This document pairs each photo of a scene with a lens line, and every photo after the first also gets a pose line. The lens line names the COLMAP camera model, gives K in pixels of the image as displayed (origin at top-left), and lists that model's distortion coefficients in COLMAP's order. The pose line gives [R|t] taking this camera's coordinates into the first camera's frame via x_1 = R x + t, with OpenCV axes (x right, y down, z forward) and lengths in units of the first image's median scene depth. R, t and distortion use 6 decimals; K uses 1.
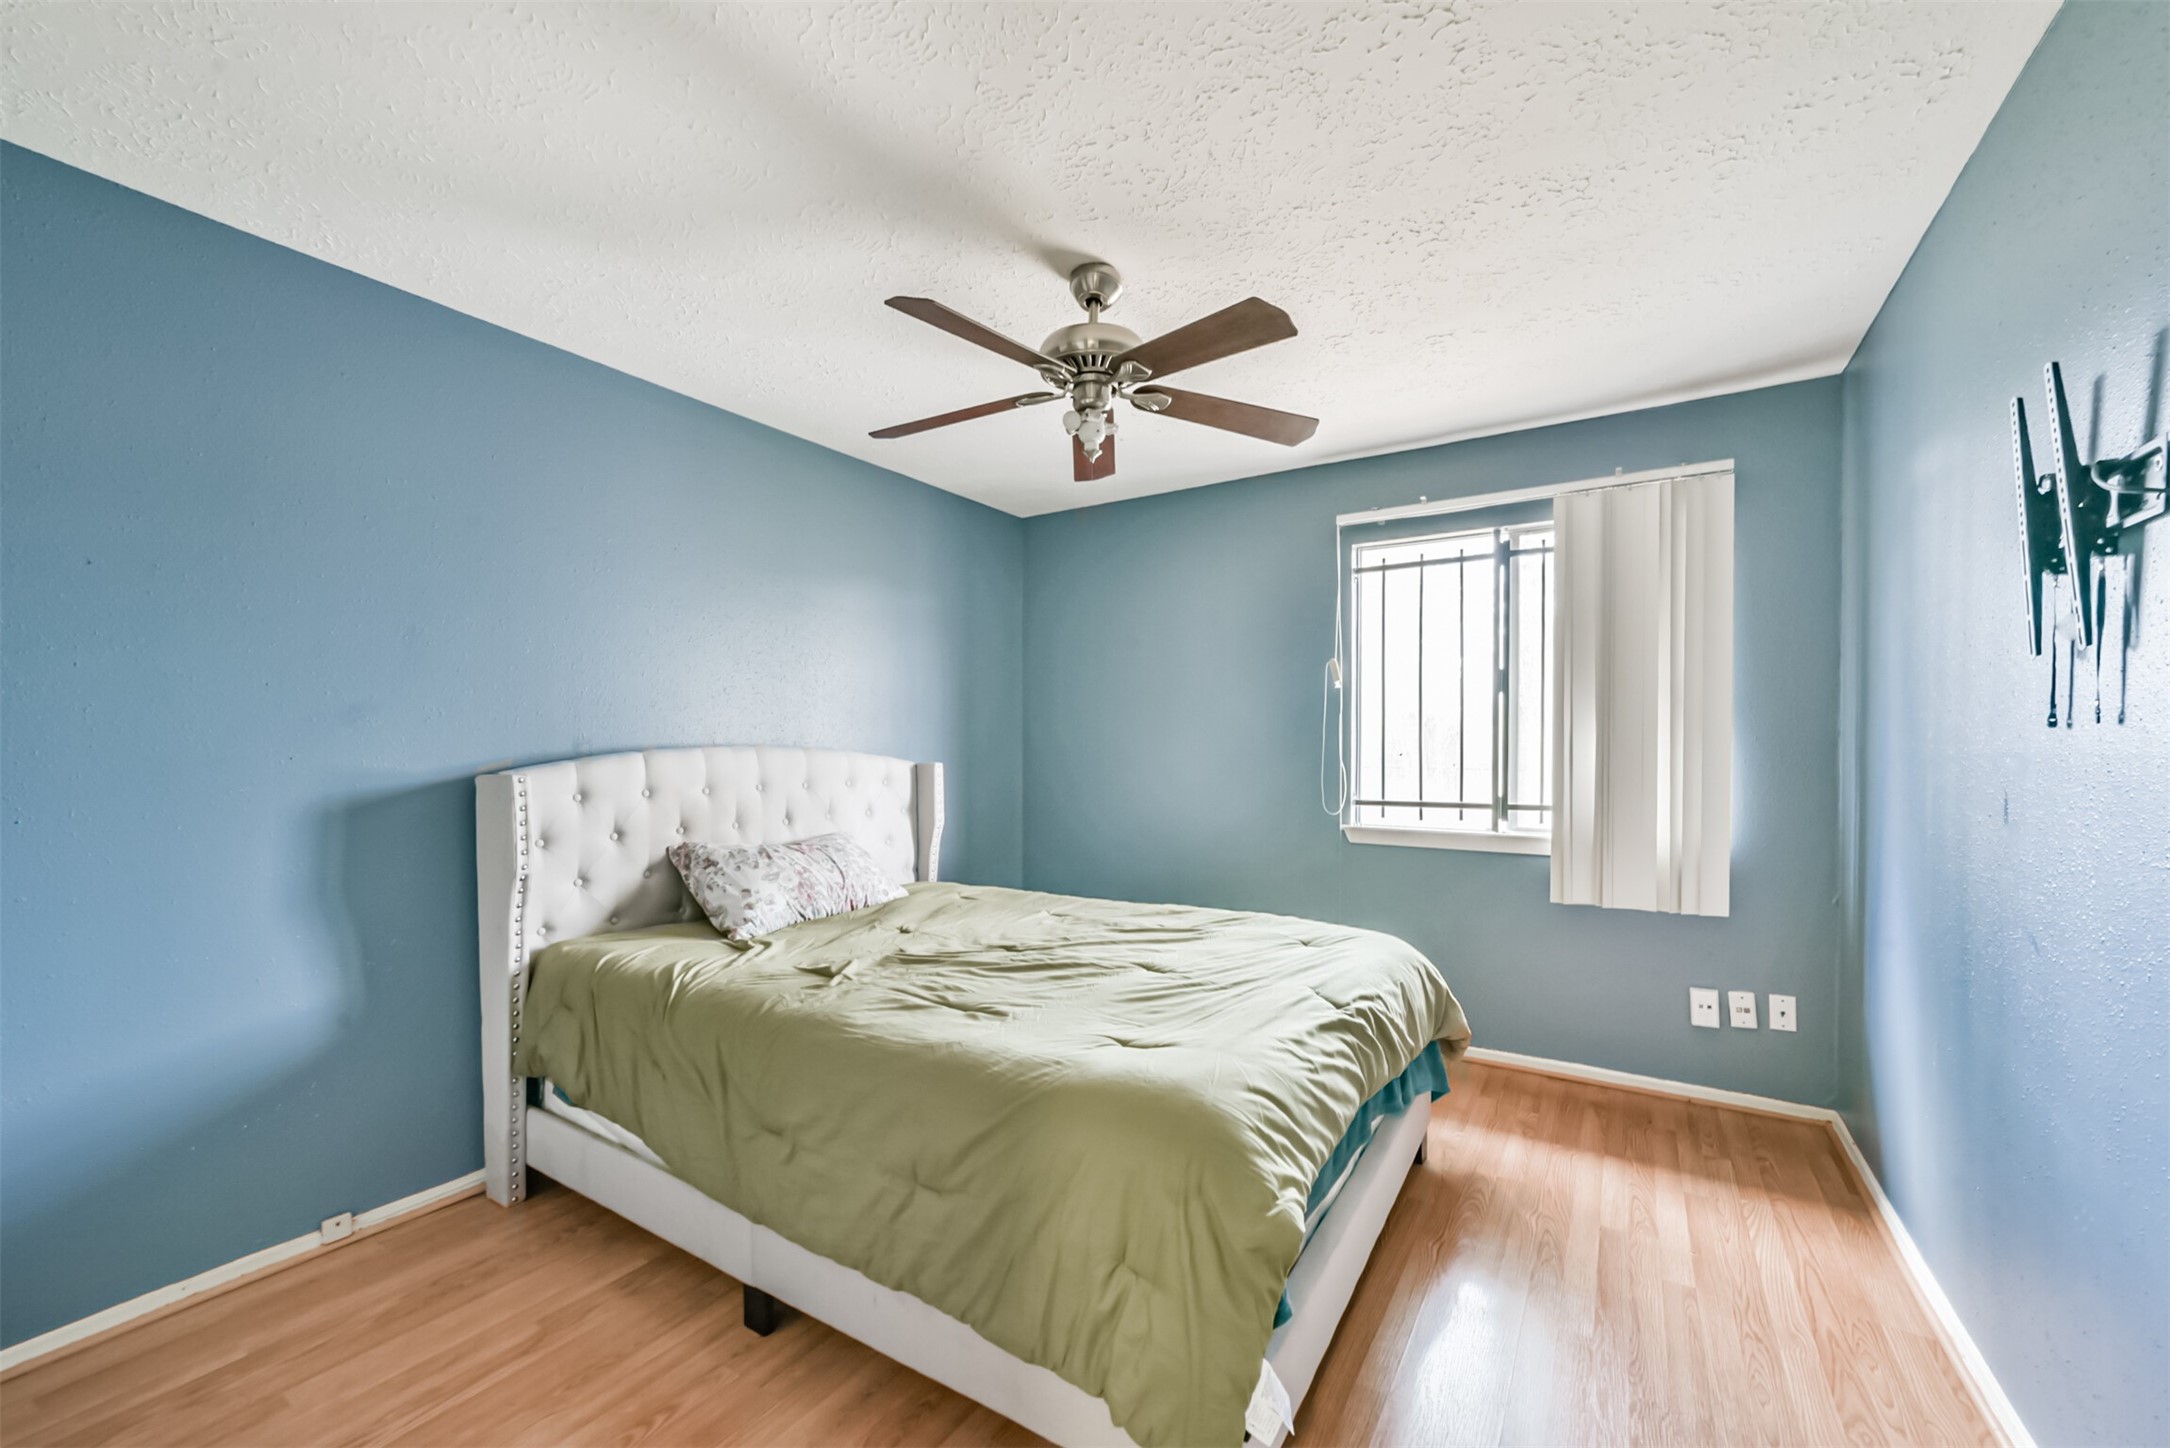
lens RADIAL K [[848.2, 0, 1096.4], [0, 848.2, 739.6], [0, 0, 1]] dist [-0.019420, 0.006120]
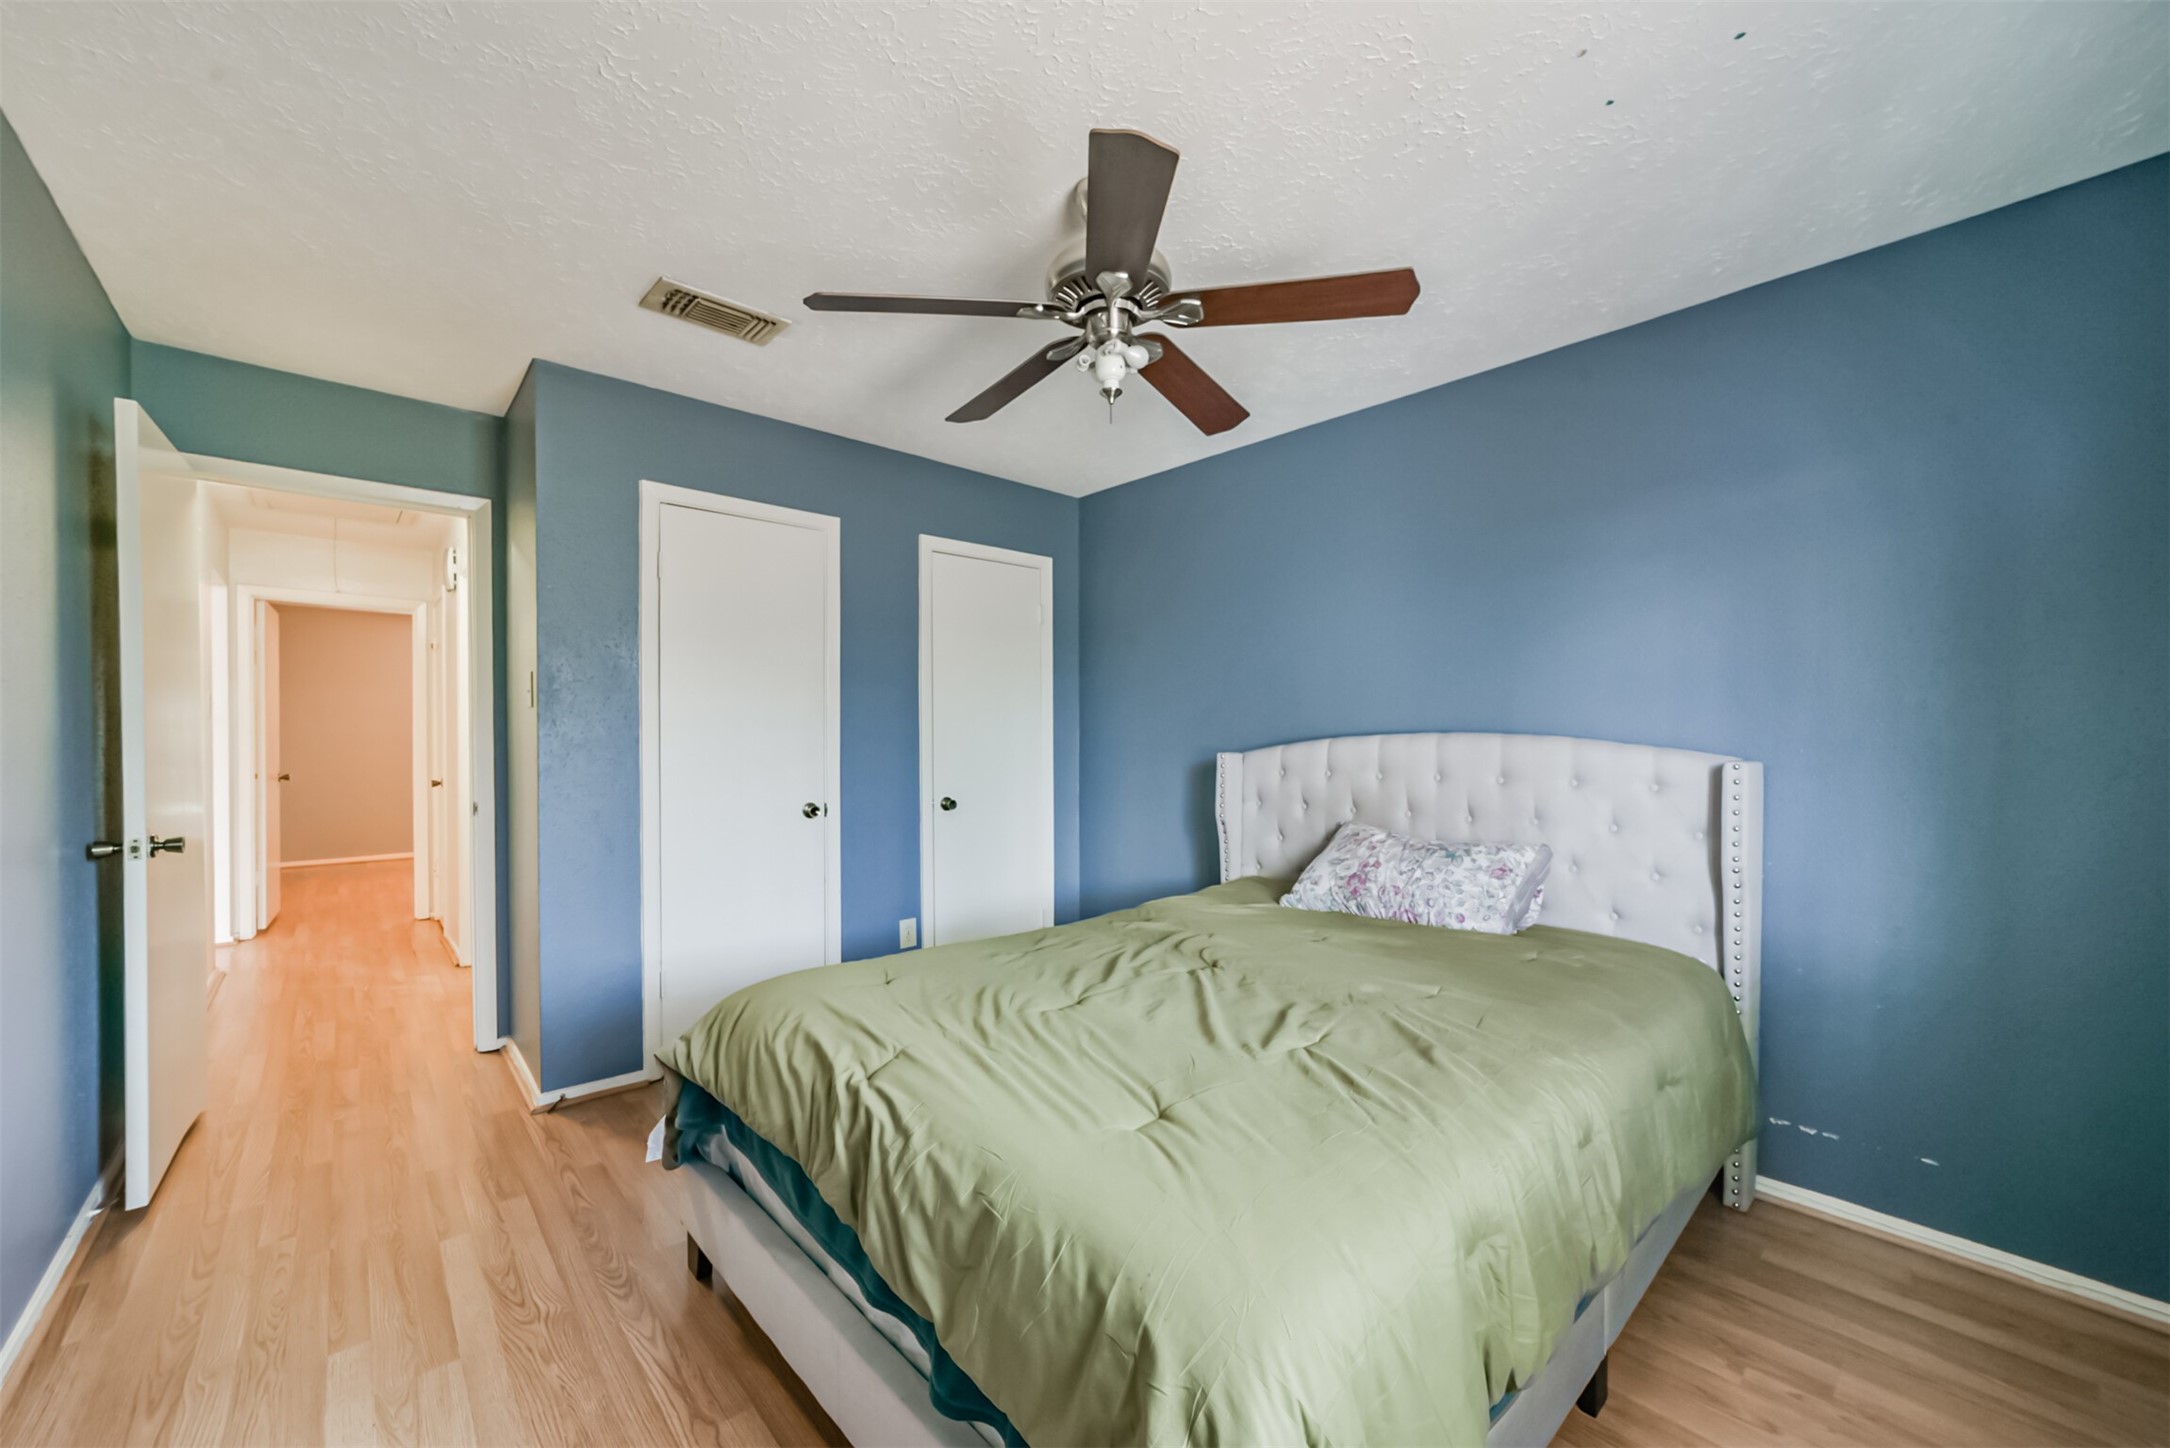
lens RADIAL K [[848.2, 0, 1093.2], [0, 848.2, 730.7], [0, 0, 1]] dist [-0.019420, 0.006120]
pose [[-0.260183, -0.010213, -0.965505, 0.702797], [-0.000843, 0.999946, -0.010350, 0.018579], [0.965559, -0.001879, -0.260178, 1.036902]]
